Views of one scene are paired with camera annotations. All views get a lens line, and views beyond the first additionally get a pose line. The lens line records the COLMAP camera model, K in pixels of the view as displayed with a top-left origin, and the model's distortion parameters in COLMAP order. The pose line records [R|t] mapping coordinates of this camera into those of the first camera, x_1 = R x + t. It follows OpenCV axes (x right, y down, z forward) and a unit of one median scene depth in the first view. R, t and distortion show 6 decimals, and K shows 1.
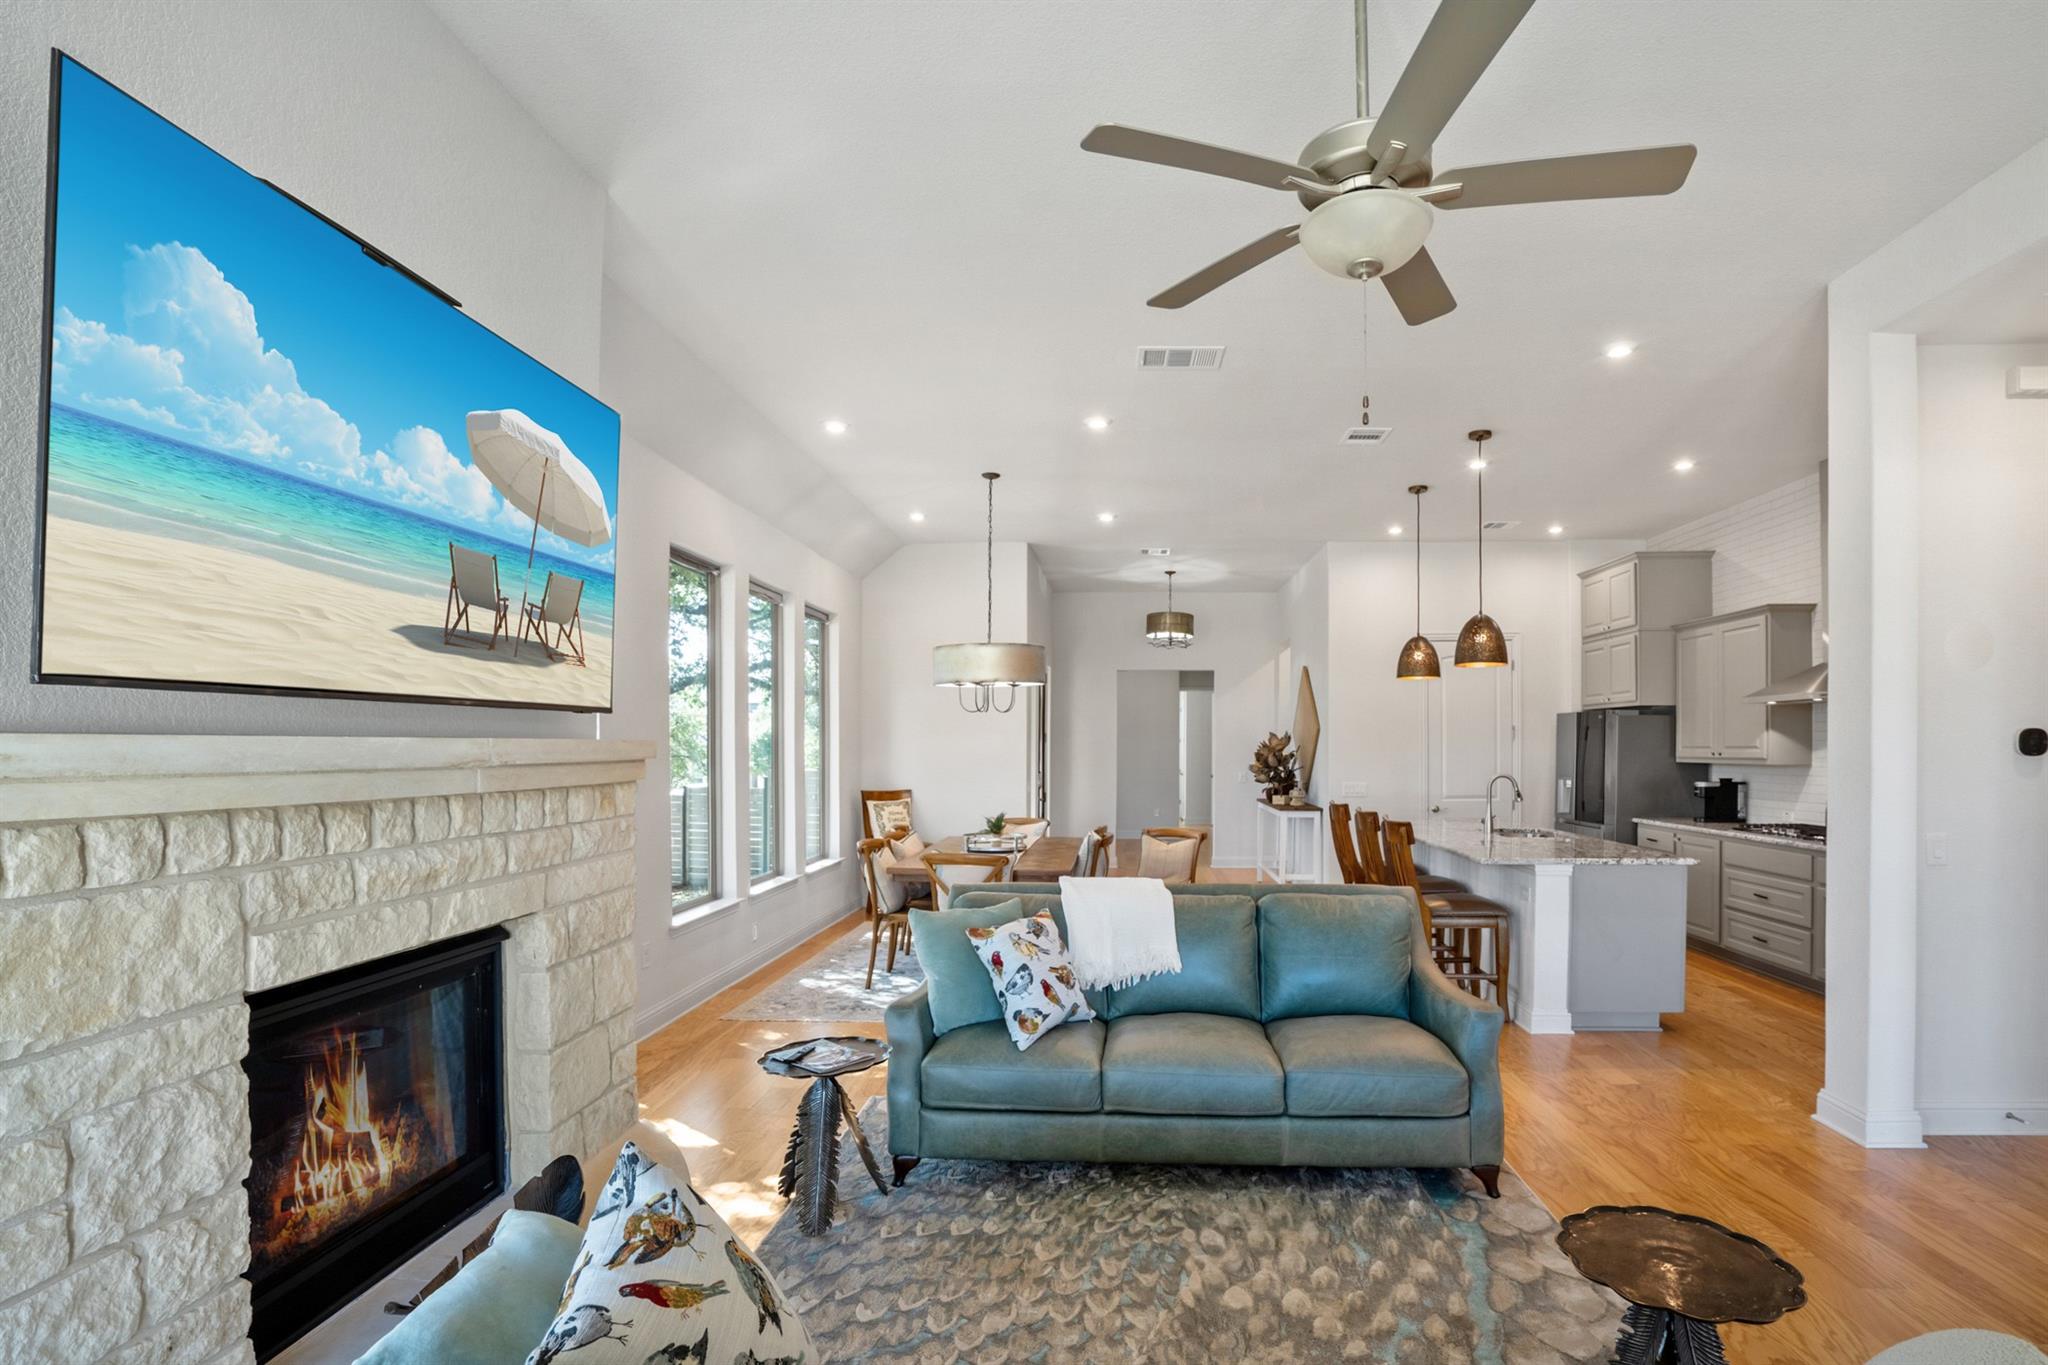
lens RADIAL K [[1032.6, 0, 1039.6], [0, 1032.6, 733.4], [0, 0, 1]] dist [-0.037405, 0.000636]
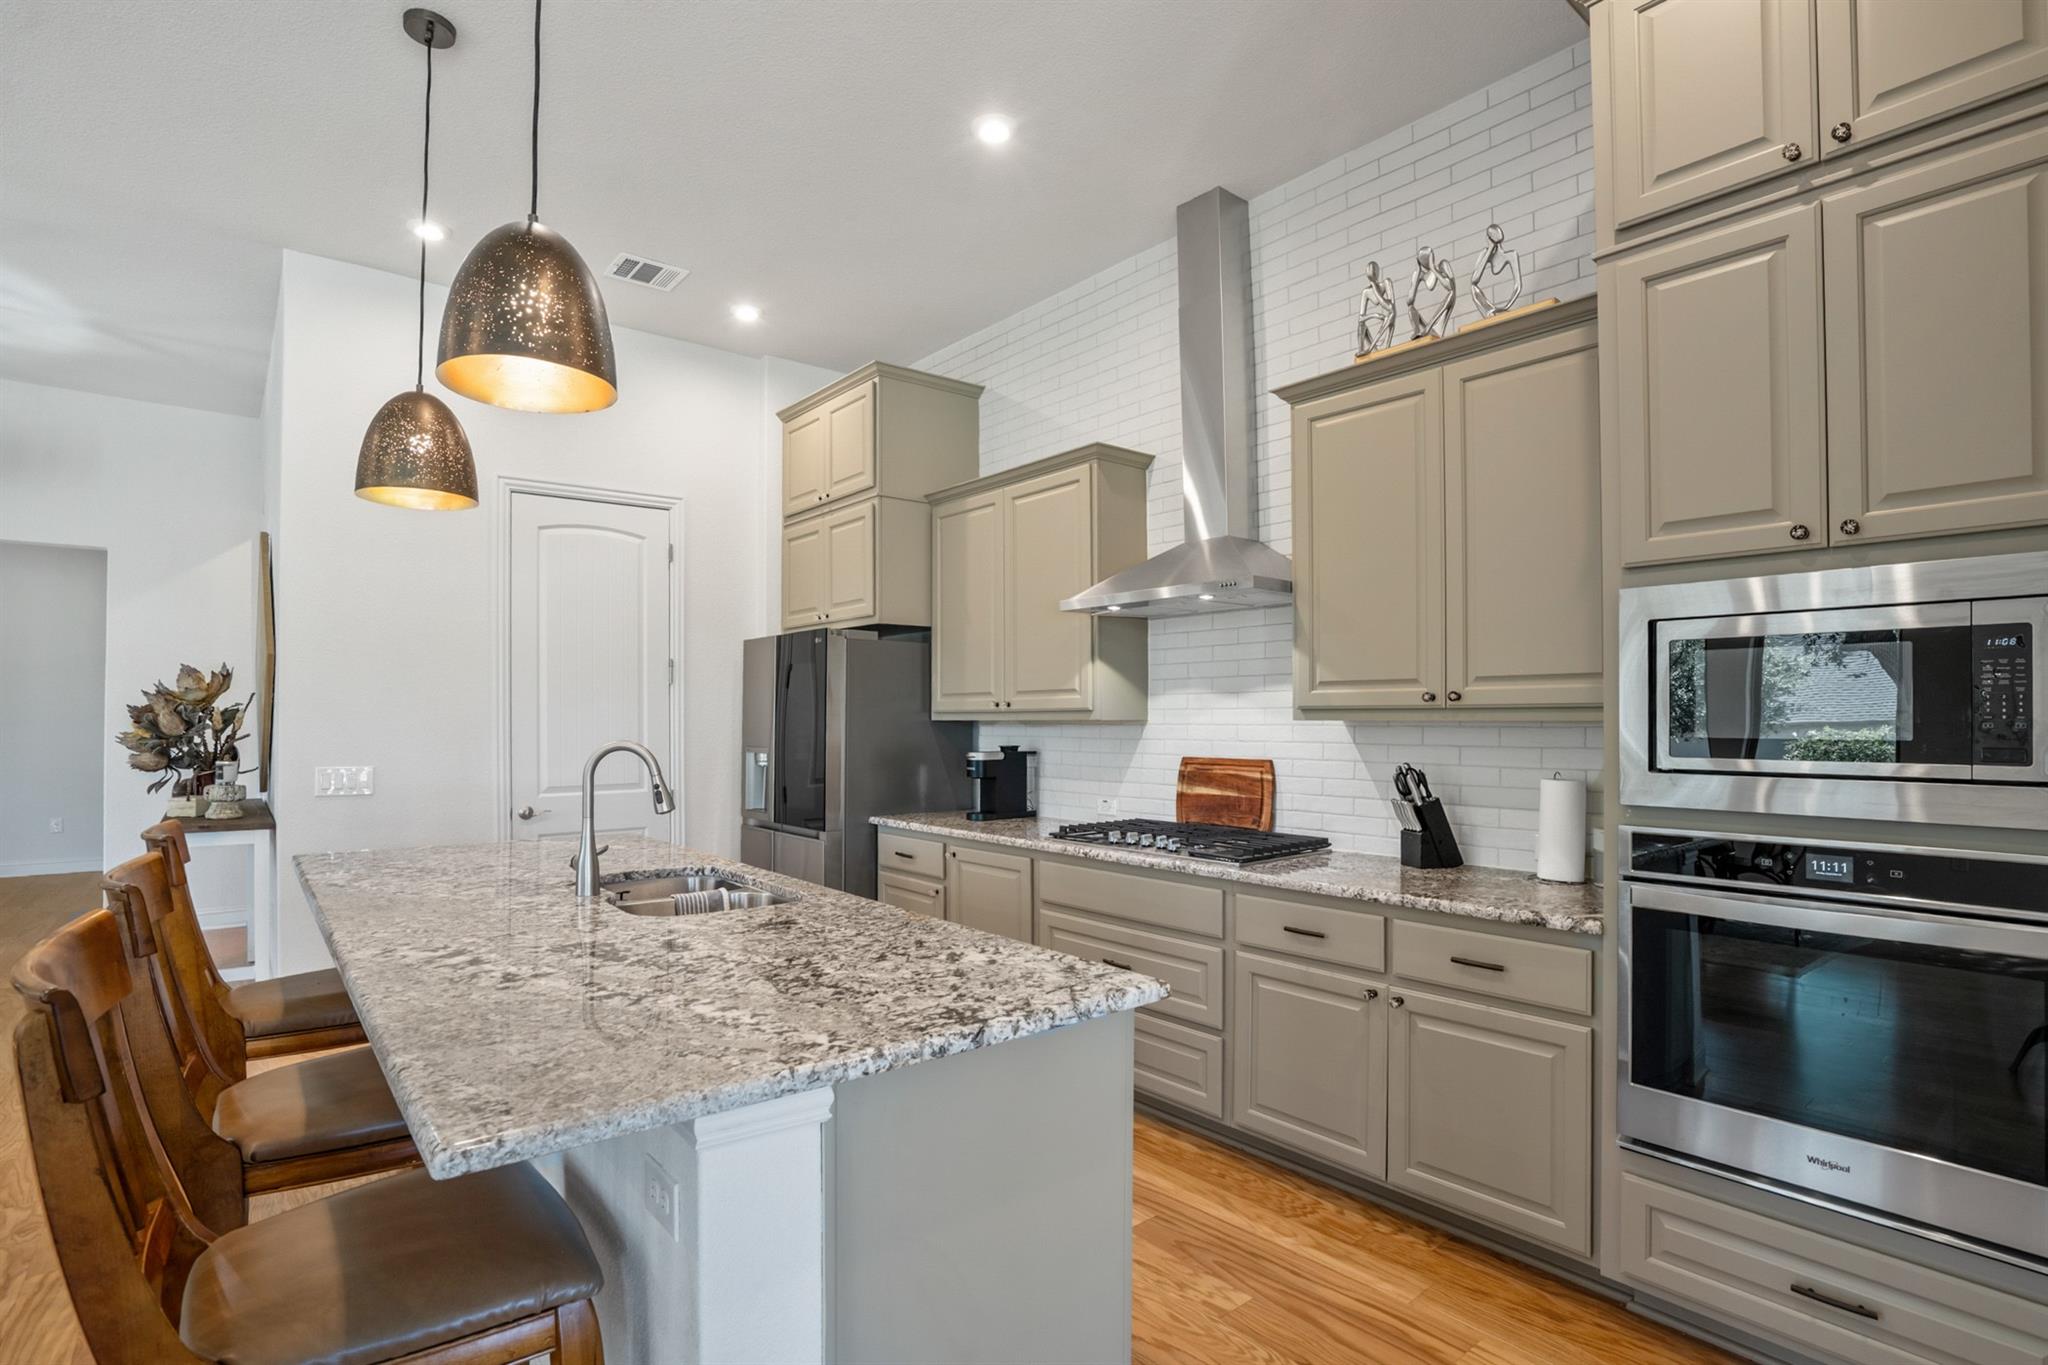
lens RADIAL K [[1032.6, 0, 1039.6], [0, 1032.6, 733.4], [0, 0, 1]] dist [-0.037405, 0.000636]
pose [[0.726302, -0.006995, 0.687340, 0.264245], [-0.009839, 0.999740, 0.020572, 0.024129], [-0.687305, -0.021704, 0.726044, 0.537764]]
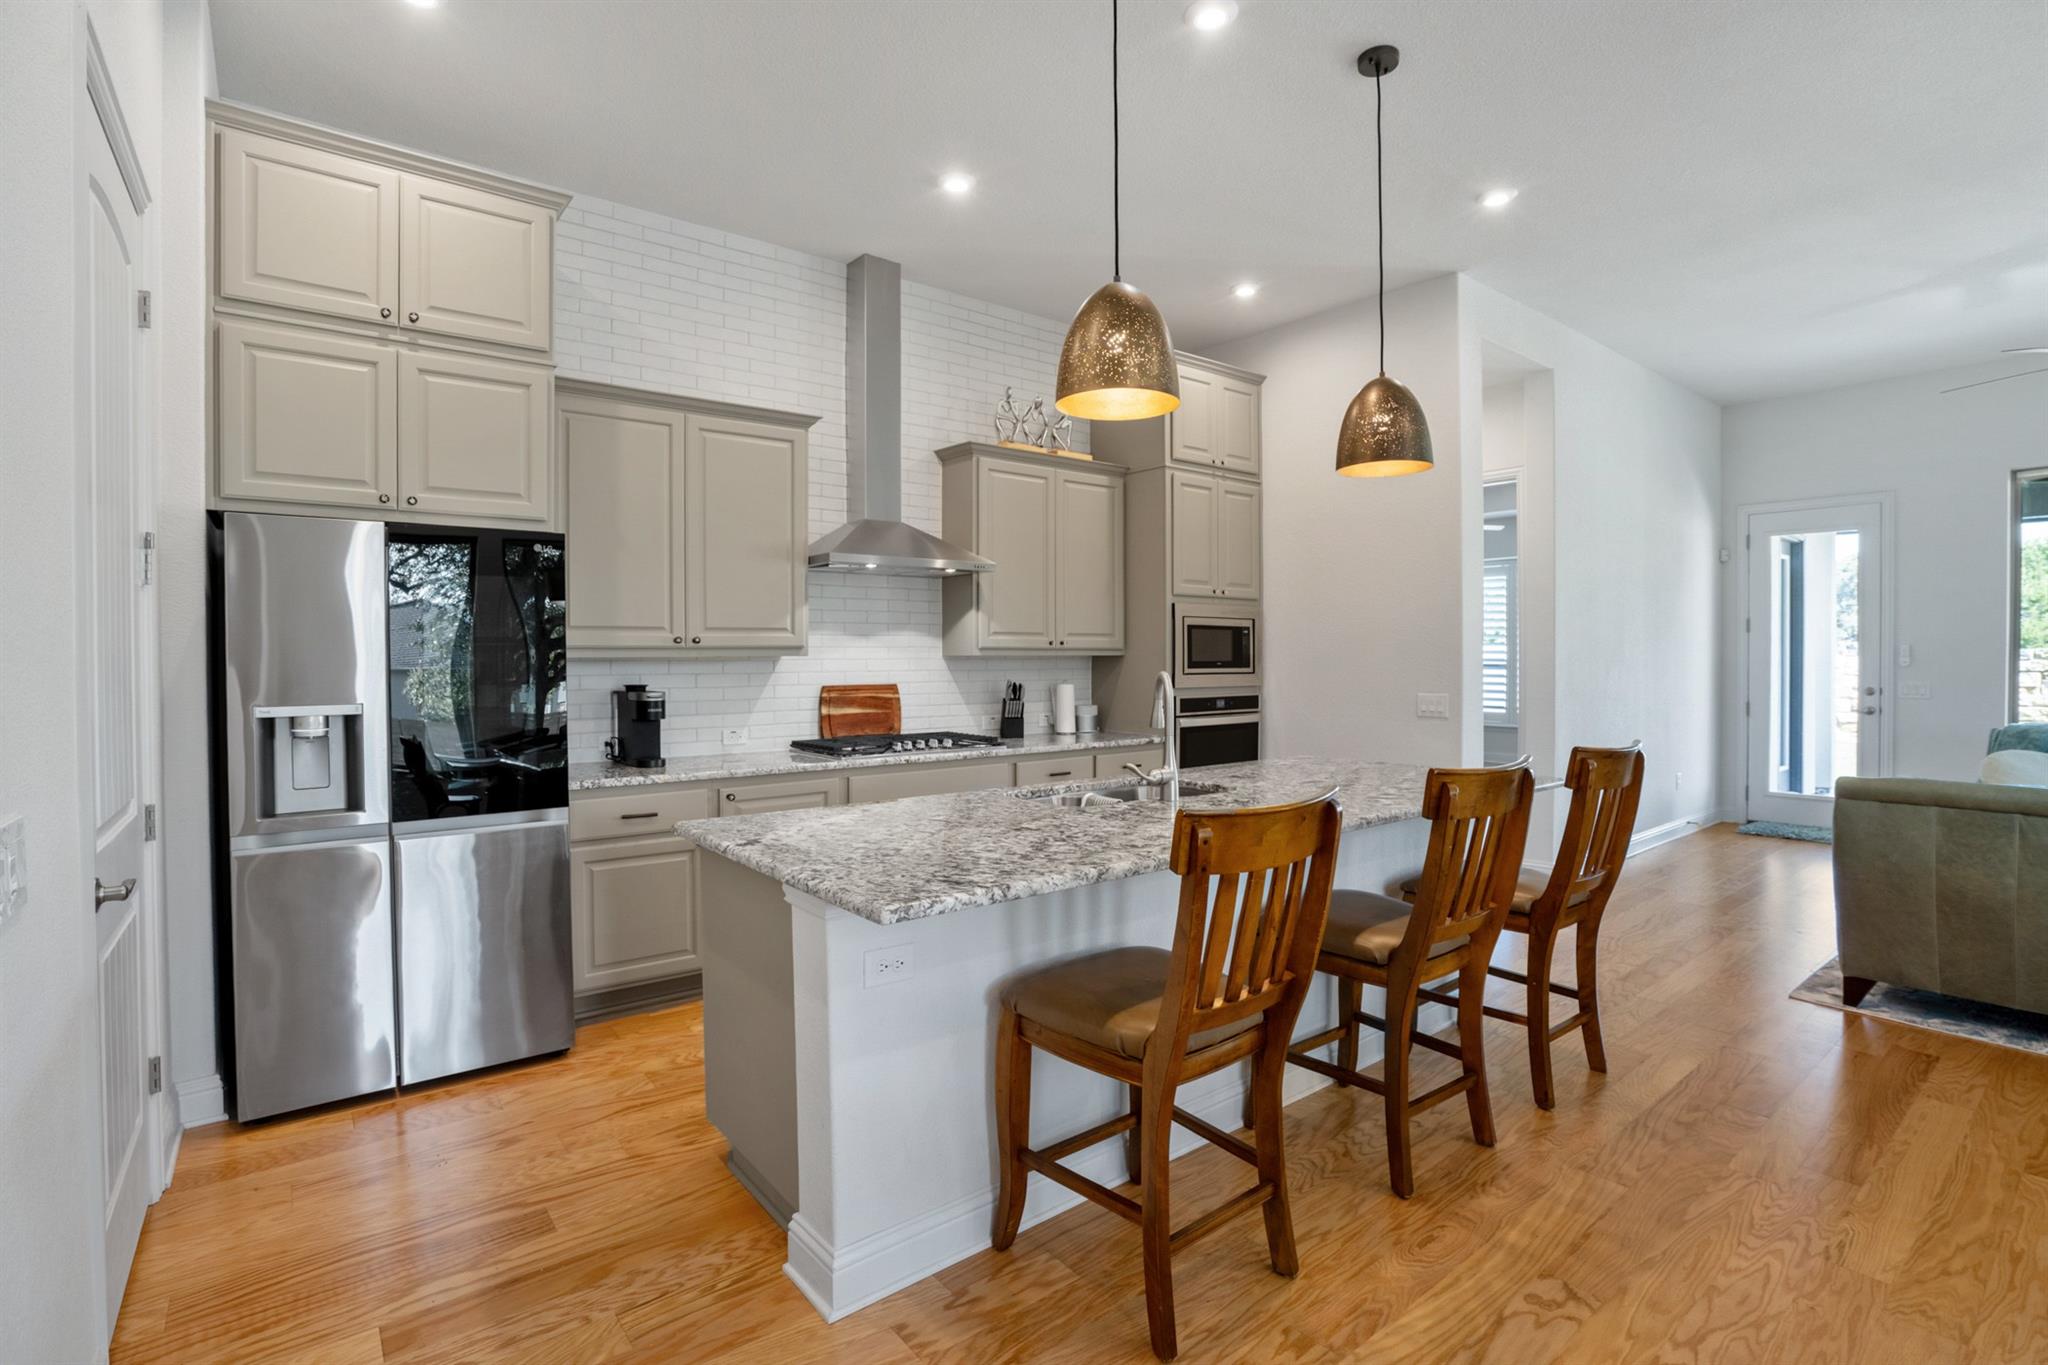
lens RADIAL K [[909.7, 0, 1024.3], [0, 909.7, 663.3], [0, 0, 1]] dist [-0.015267, 0.000337]
pose [[-0.667363, -0.000550, 0.744732, 0.162525], [-0.004446, 0.999985, -0.003245, 0.033968], [-0.744719, -0.005477, -0.667355, 1.193439]]
